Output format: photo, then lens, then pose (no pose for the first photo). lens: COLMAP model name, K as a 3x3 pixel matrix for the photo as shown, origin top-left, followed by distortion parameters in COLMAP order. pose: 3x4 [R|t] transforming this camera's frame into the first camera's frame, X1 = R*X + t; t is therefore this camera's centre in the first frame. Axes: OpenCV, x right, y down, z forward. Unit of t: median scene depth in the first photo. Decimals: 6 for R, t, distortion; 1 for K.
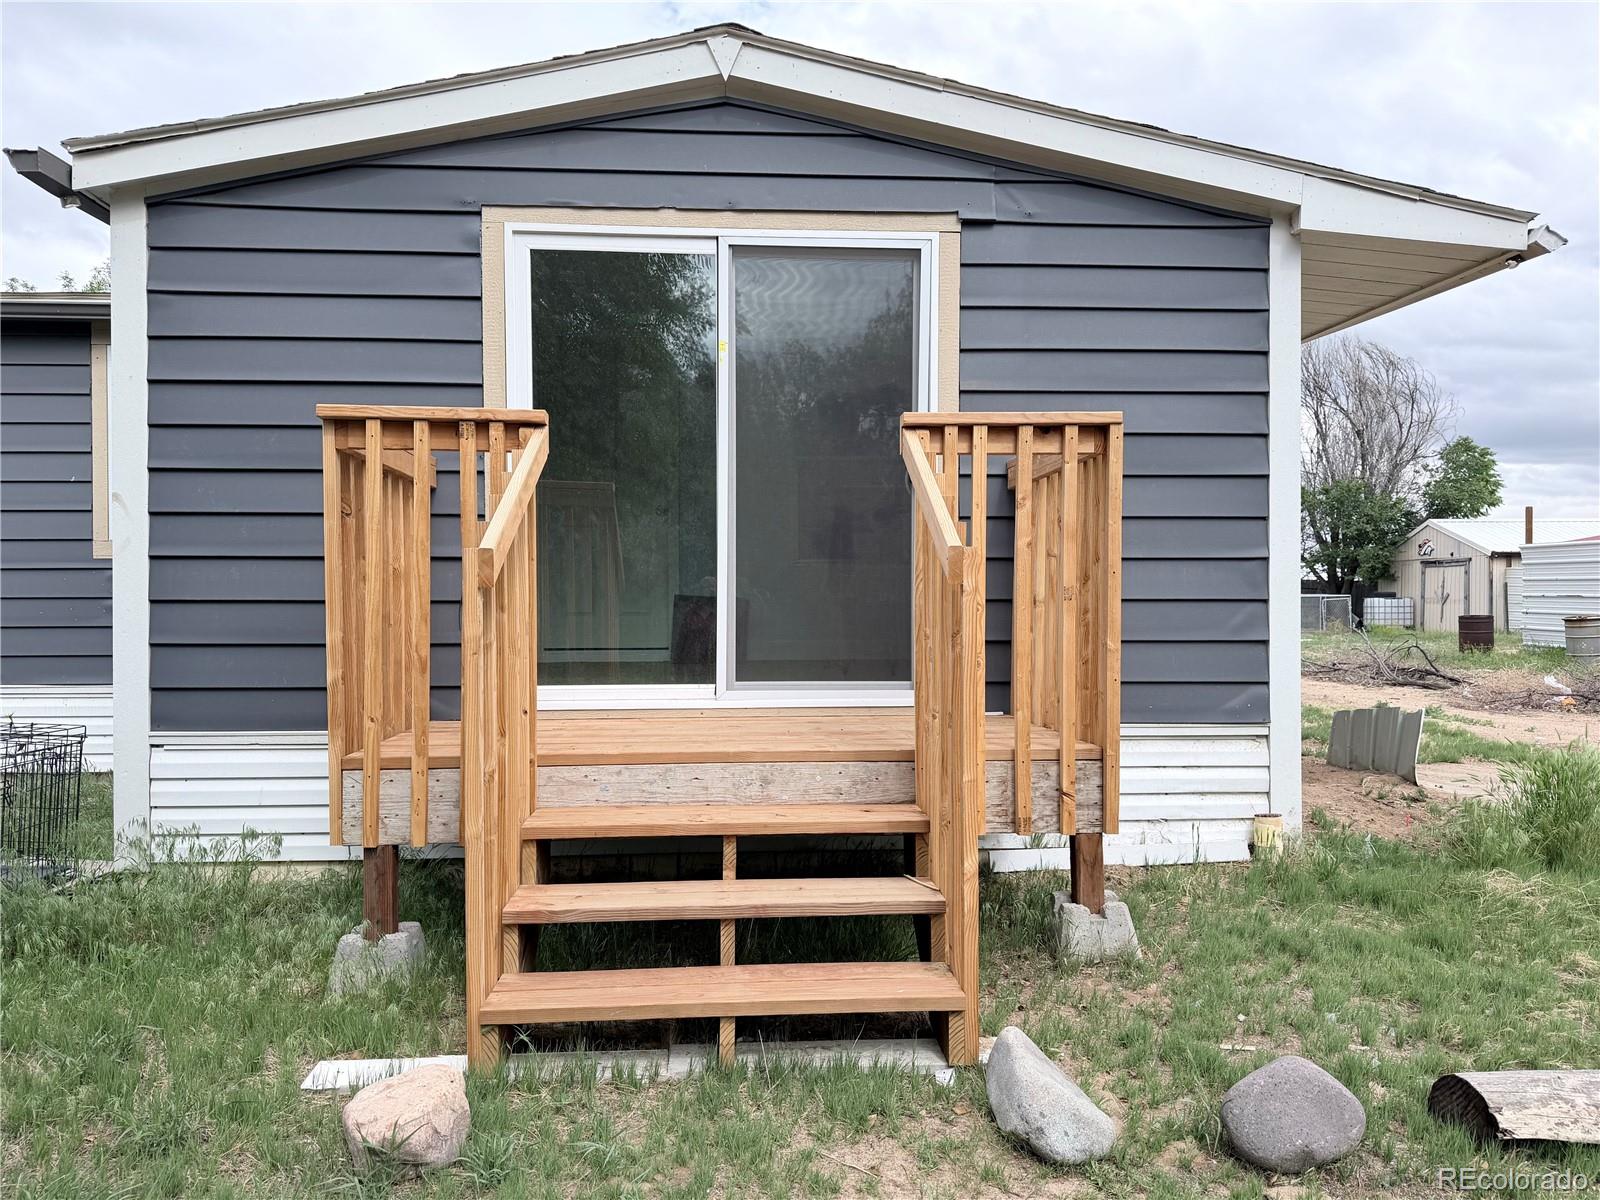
lens RADIAL K [[1109.5, 0, 800.7], [0, 1109.5, 609.0], [0, 0, 1]] dist [0.006924, -0.012319]
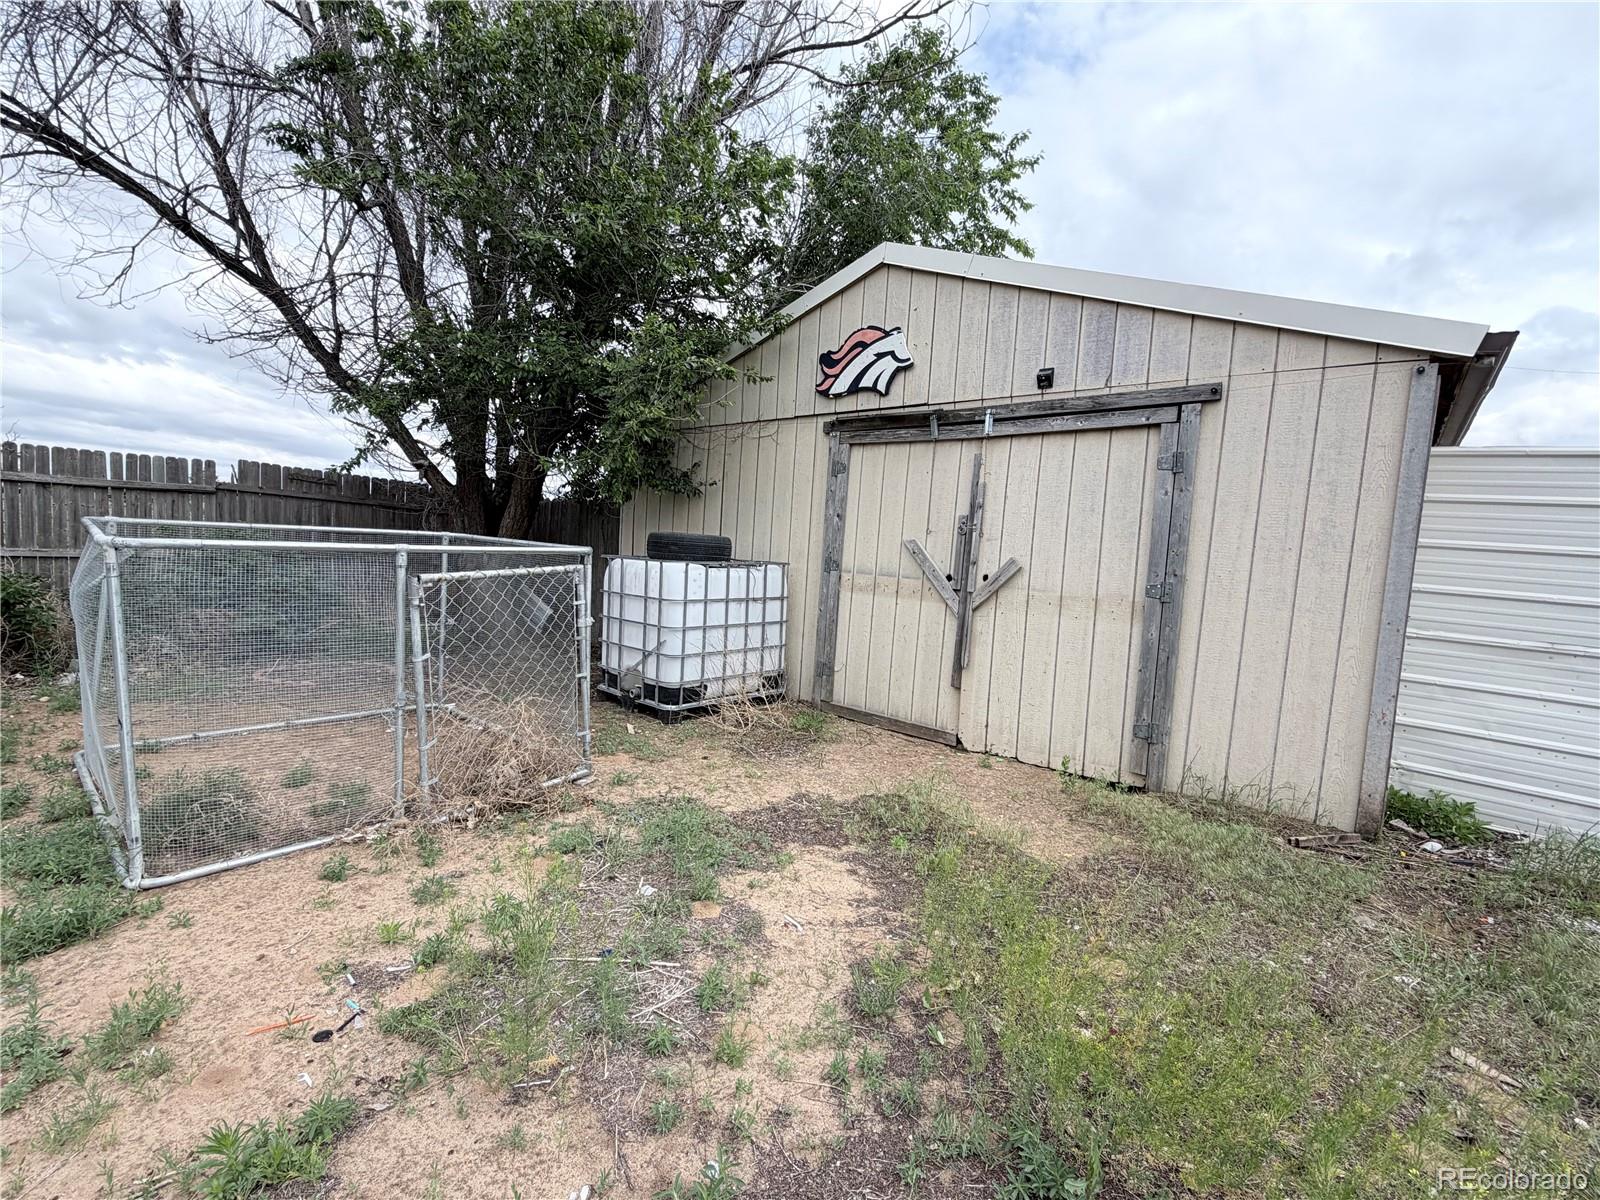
lens RADIAL K [[698.2, 0, 799.1], [0, 698.2, 599.9], [0, 0, 1]] dist [-0.000360, -0.000016]
pose [[0.624358, -0.027989, 0.780637, 0.425948], [-0.045580, 0.996350, 0.072178, -0.013699], [-0.779808, -0.080647, 0.620803, 0.896340]]
